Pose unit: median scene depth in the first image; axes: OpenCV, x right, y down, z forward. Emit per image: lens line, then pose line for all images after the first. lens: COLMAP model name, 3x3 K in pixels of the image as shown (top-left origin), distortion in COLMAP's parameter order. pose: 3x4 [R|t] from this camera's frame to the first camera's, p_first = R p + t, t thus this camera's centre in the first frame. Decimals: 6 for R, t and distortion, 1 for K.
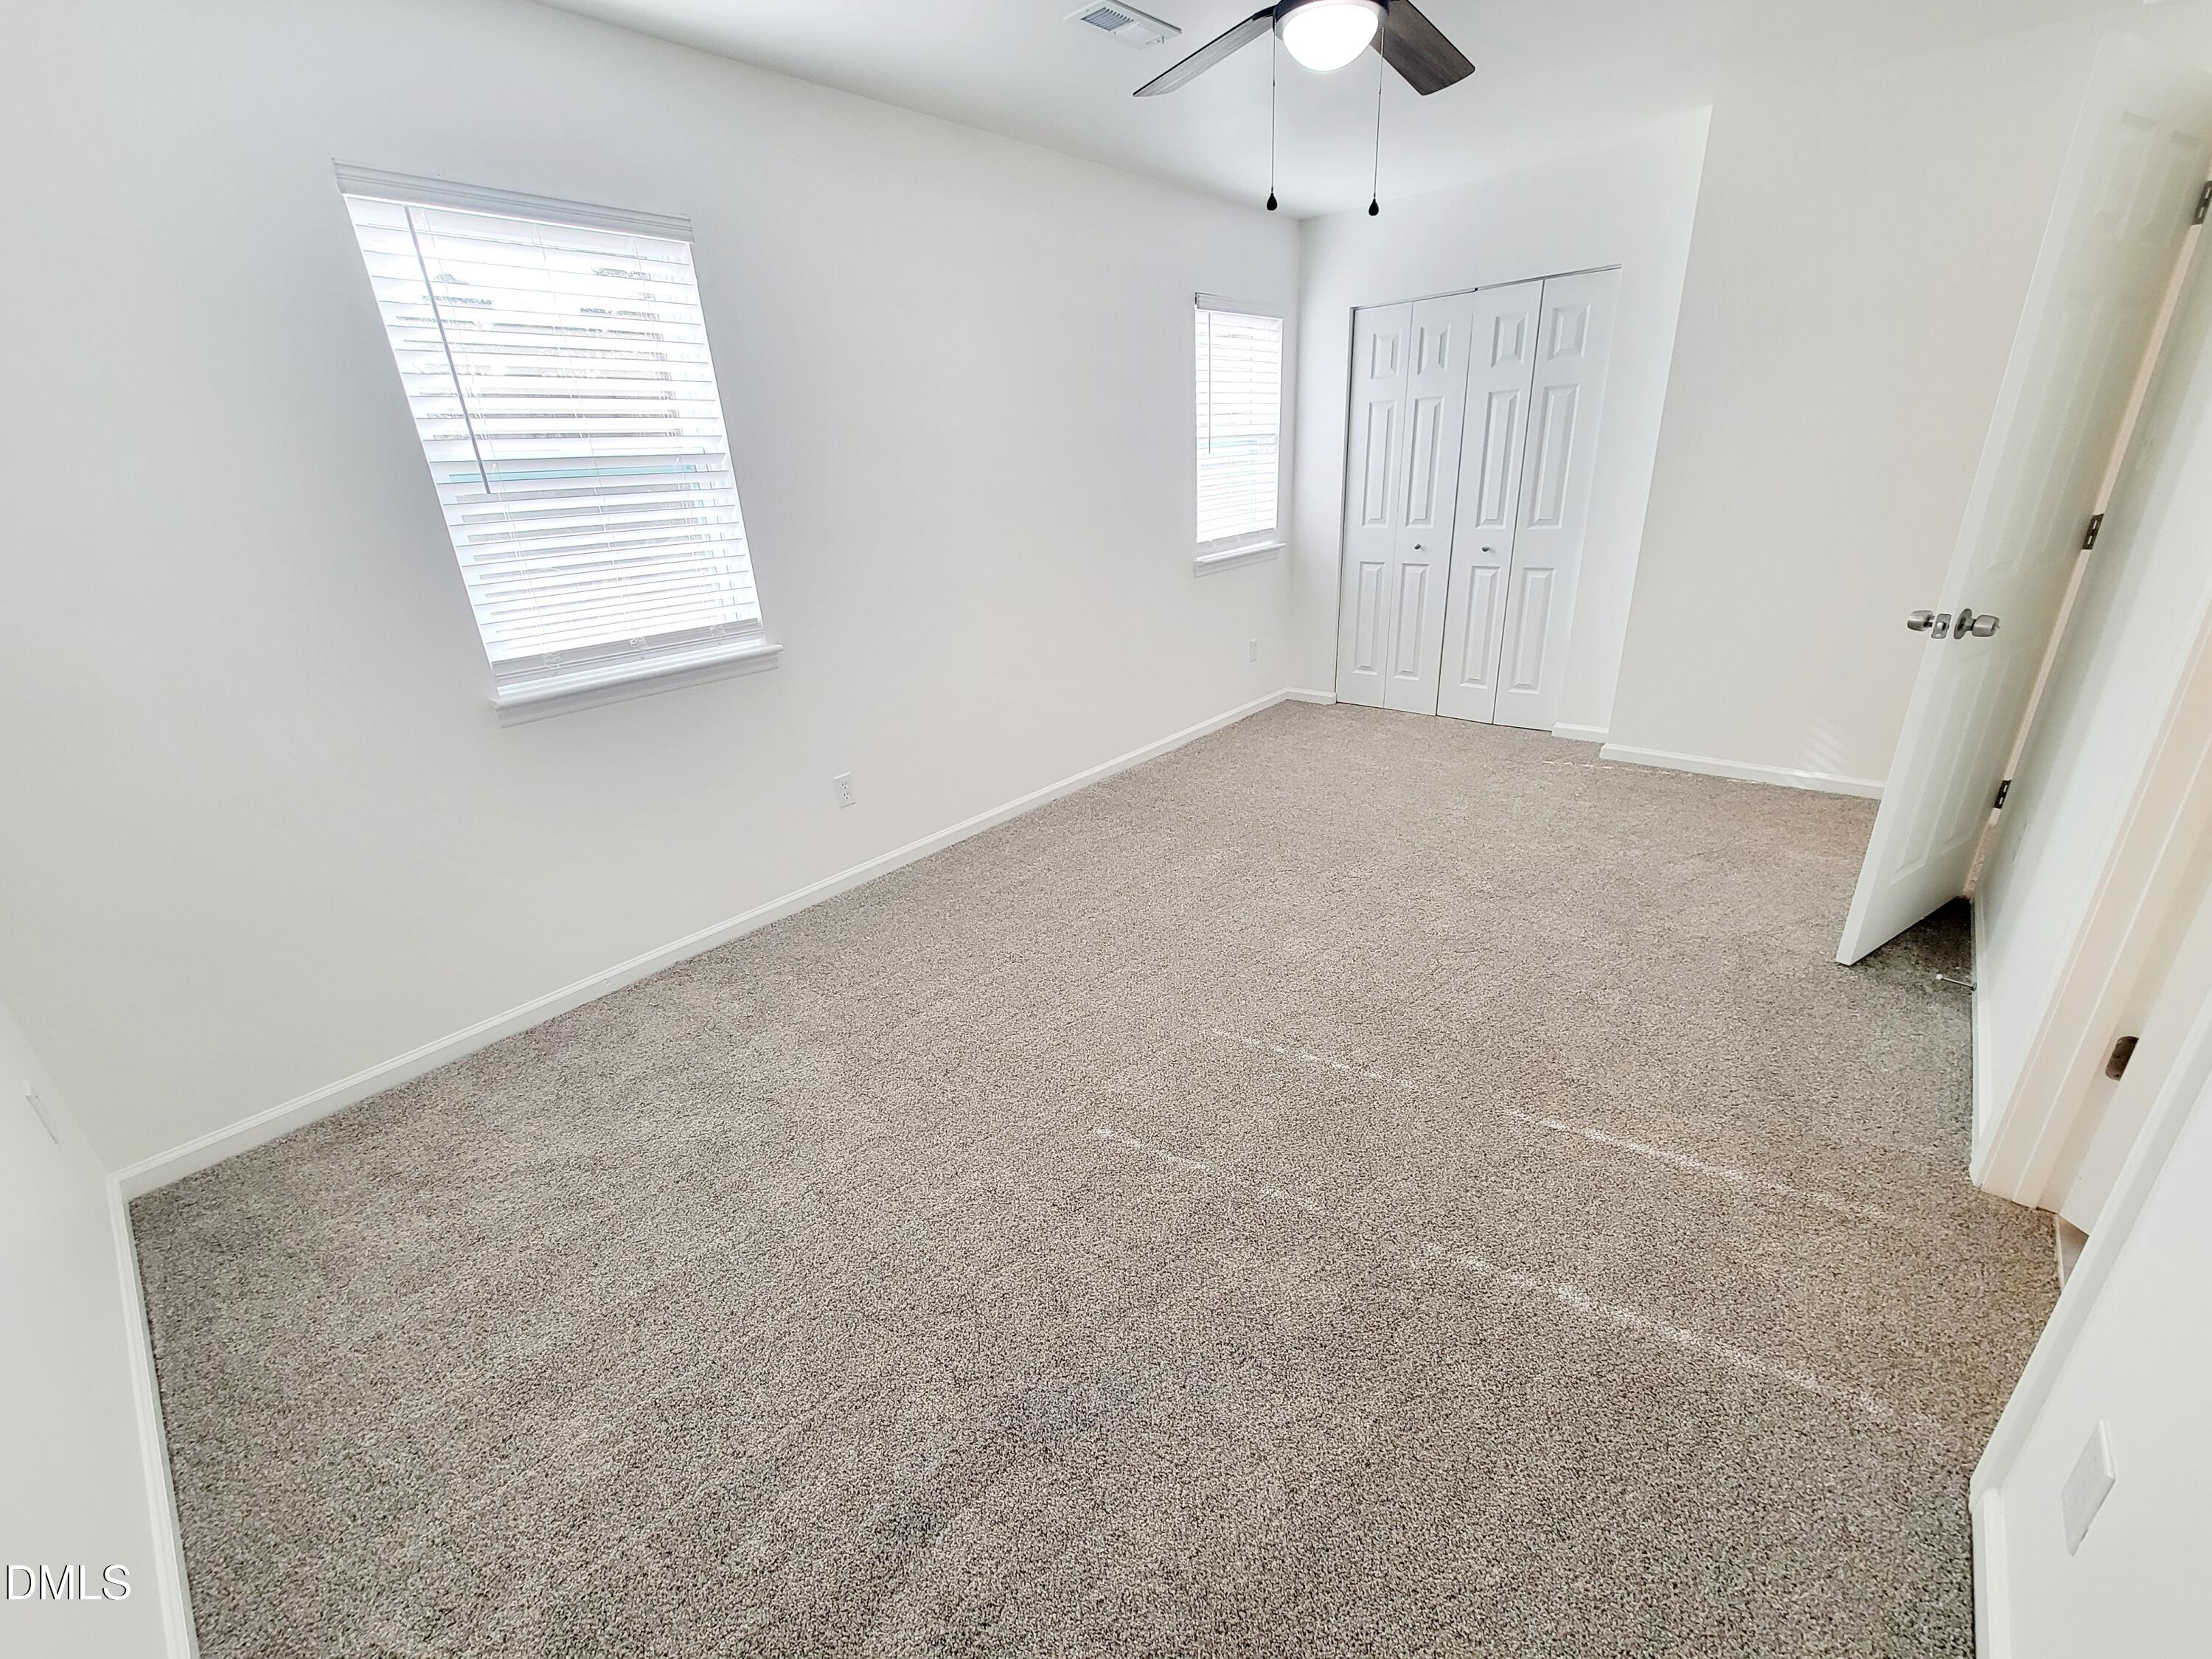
lens RADIAL K [[900.4, 0, 1093.9], [0, 900.4, 831.8], [0, 0, 1]] dist [0.001697, -0.000848]
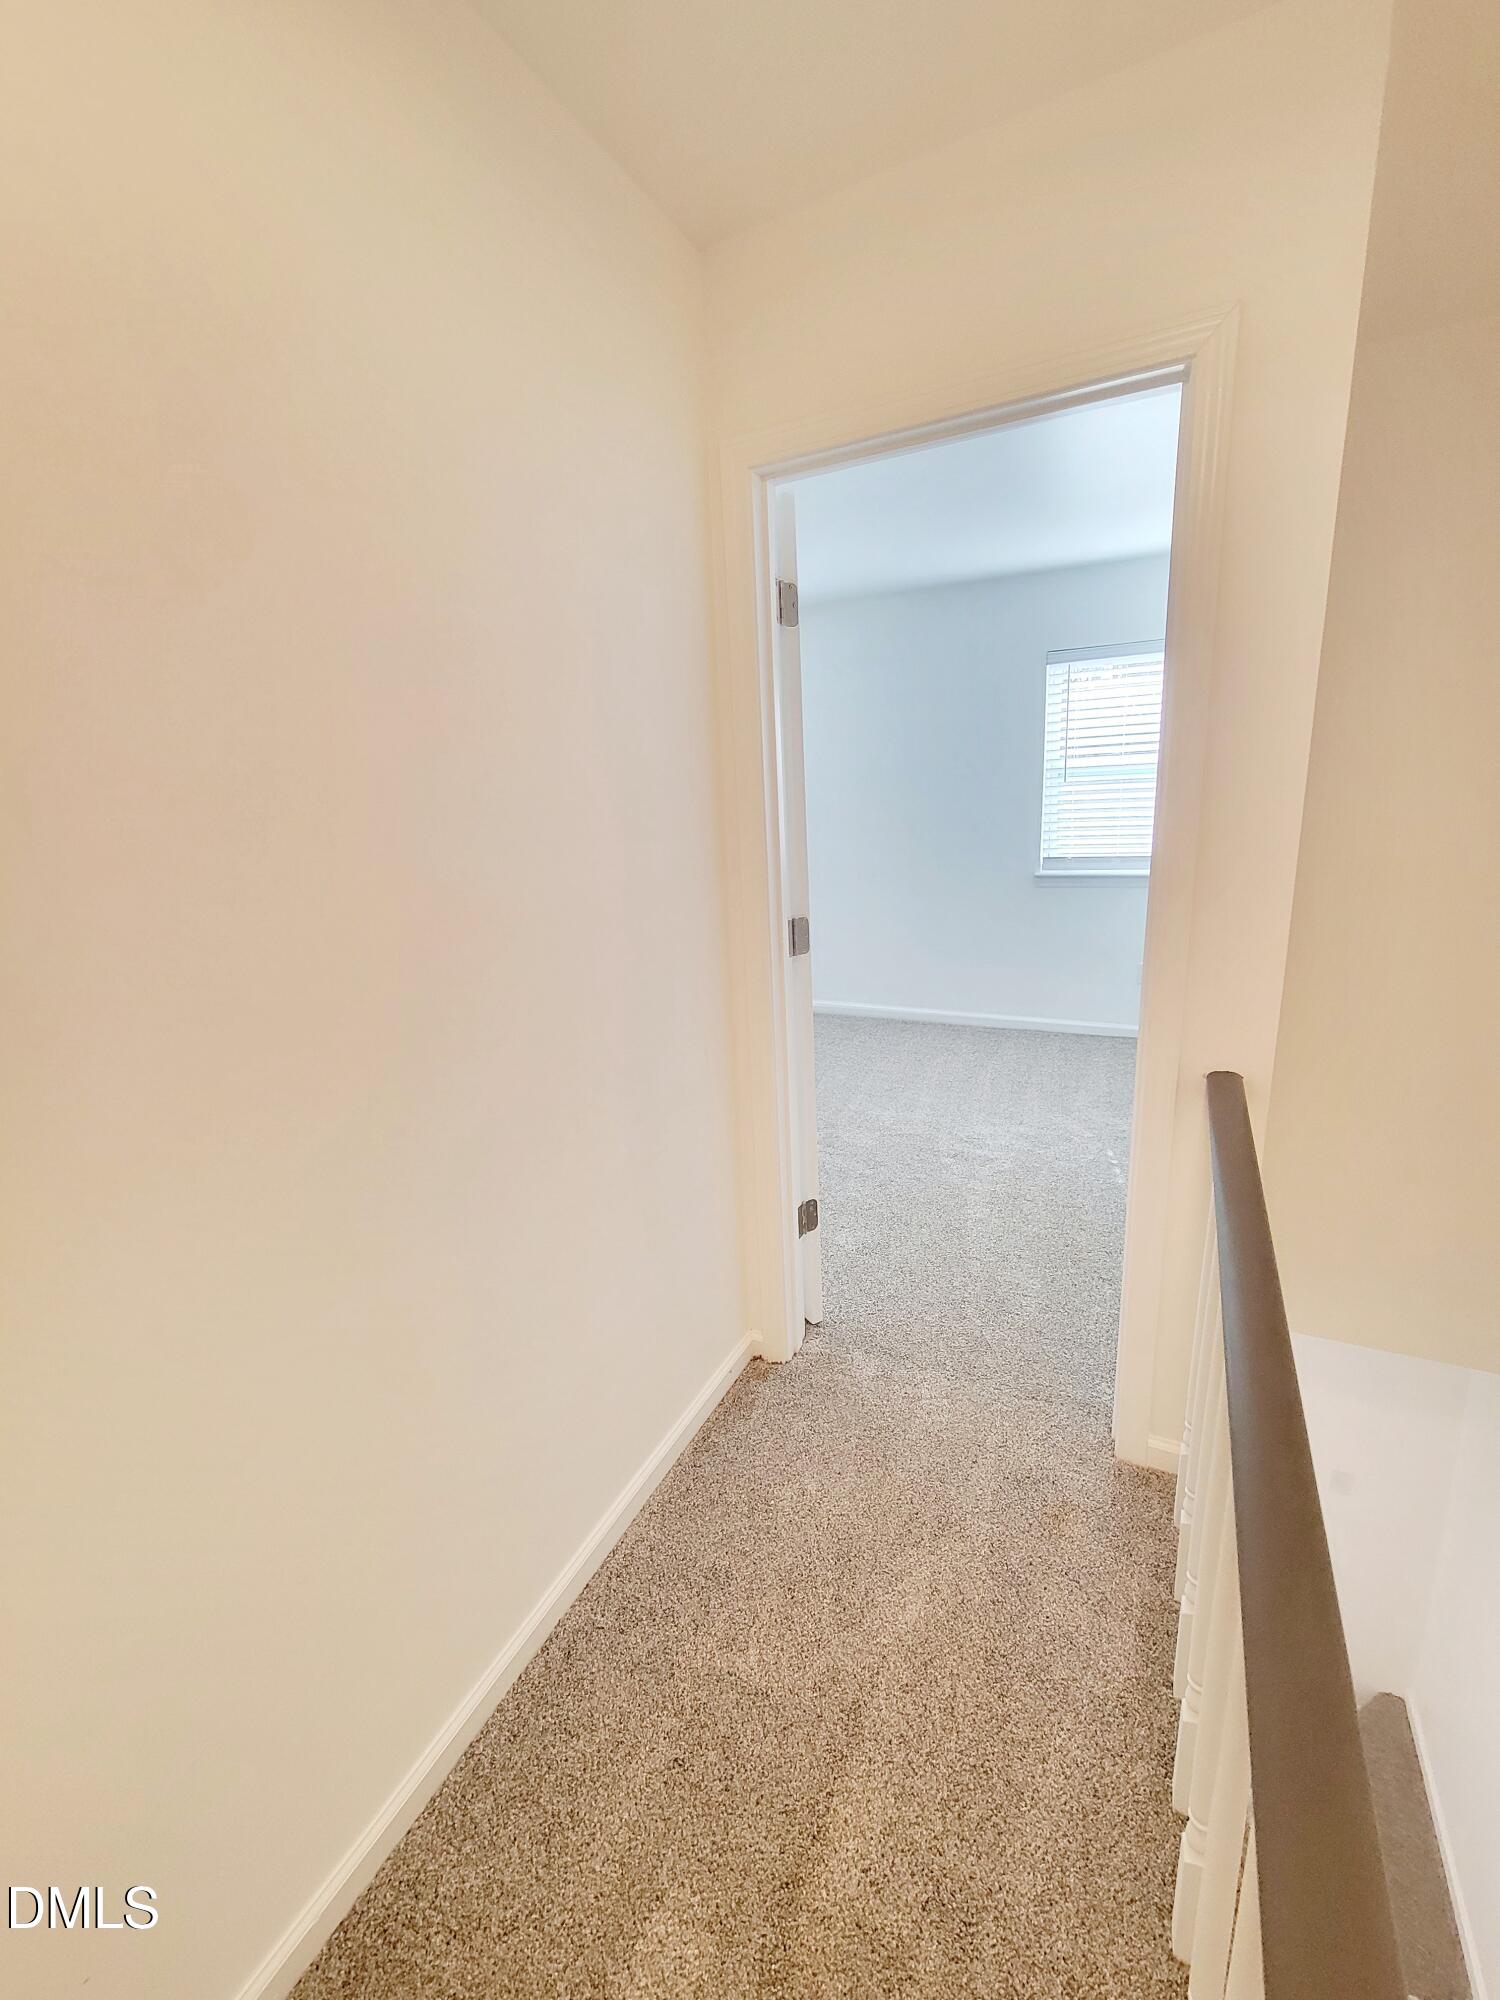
lens RADIAL K [[814.1, 0, 752.8], [0, 814.1, 988.7], [0, 0, 1]] dist [0.001697, -0.000848]
pose [[-0.543707, 0.266385, -0.795878, 1.309690], [-0.251313, 0.853105, 0.457224, -0.617064], [0.800765, 0.448610, -0.396893, 1.314356]]
